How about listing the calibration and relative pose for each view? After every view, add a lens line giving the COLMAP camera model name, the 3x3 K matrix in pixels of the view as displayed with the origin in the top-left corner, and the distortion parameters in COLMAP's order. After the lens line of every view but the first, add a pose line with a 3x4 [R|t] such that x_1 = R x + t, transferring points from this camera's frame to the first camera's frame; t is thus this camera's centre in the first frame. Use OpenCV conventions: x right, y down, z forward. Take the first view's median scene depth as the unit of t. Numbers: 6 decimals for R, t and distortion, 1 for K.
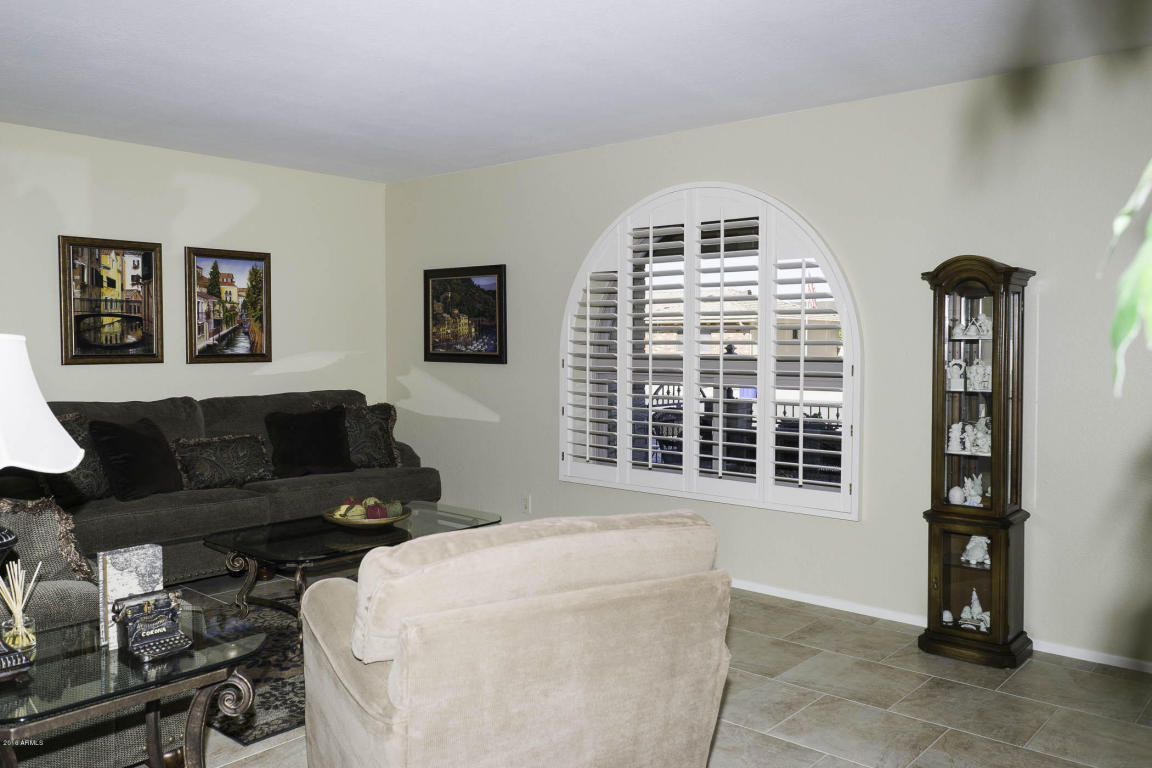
lens RADIAL K [[910.9, 0, 576.0], [0, 910.9, 384.0], [0, 0, 1]] dist [-0.010243, 0.004437]
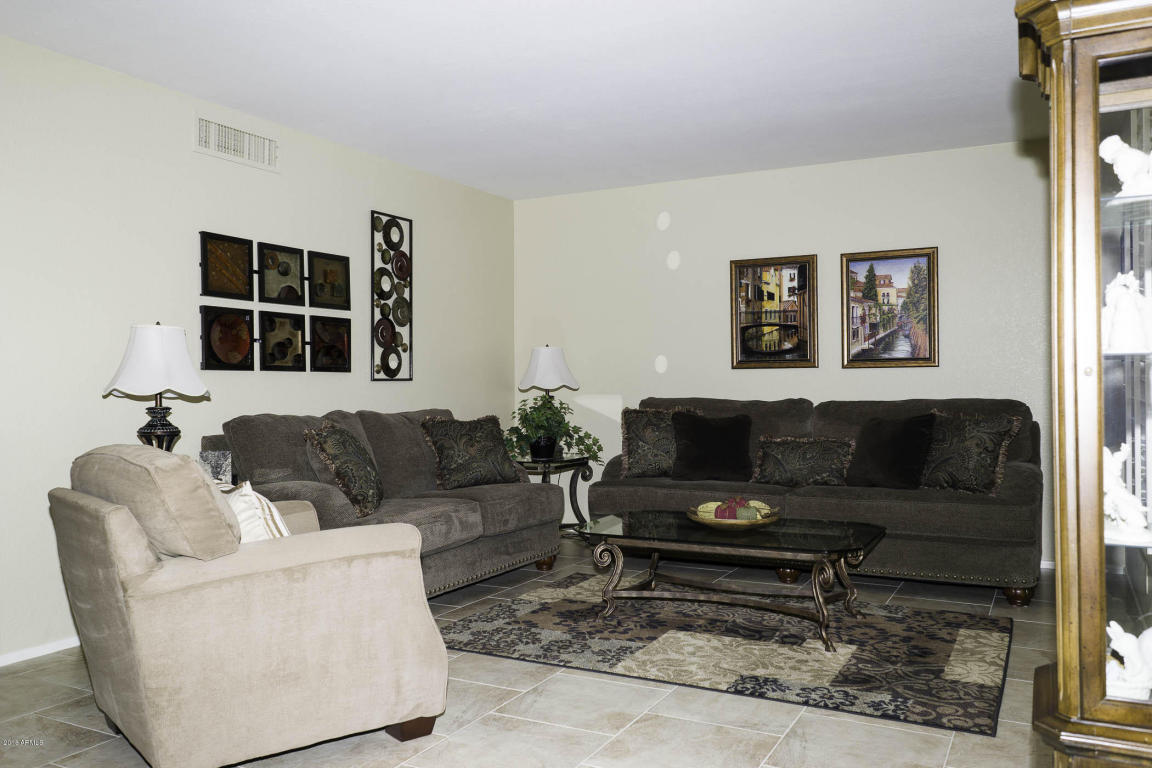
lens RADIAL K [[910.9, 0, 576.0], [0, 910.9, 384.0], [0, 0, 1]] dist [-0.010243, 0.004437]
pose [[0.231706, -0.002414, -0.972783, 0.512019], [-0.037582, 0.999228, -0.011431, 0.018693], [0.972060, 0.039208, 0.231436, 0.493539]]
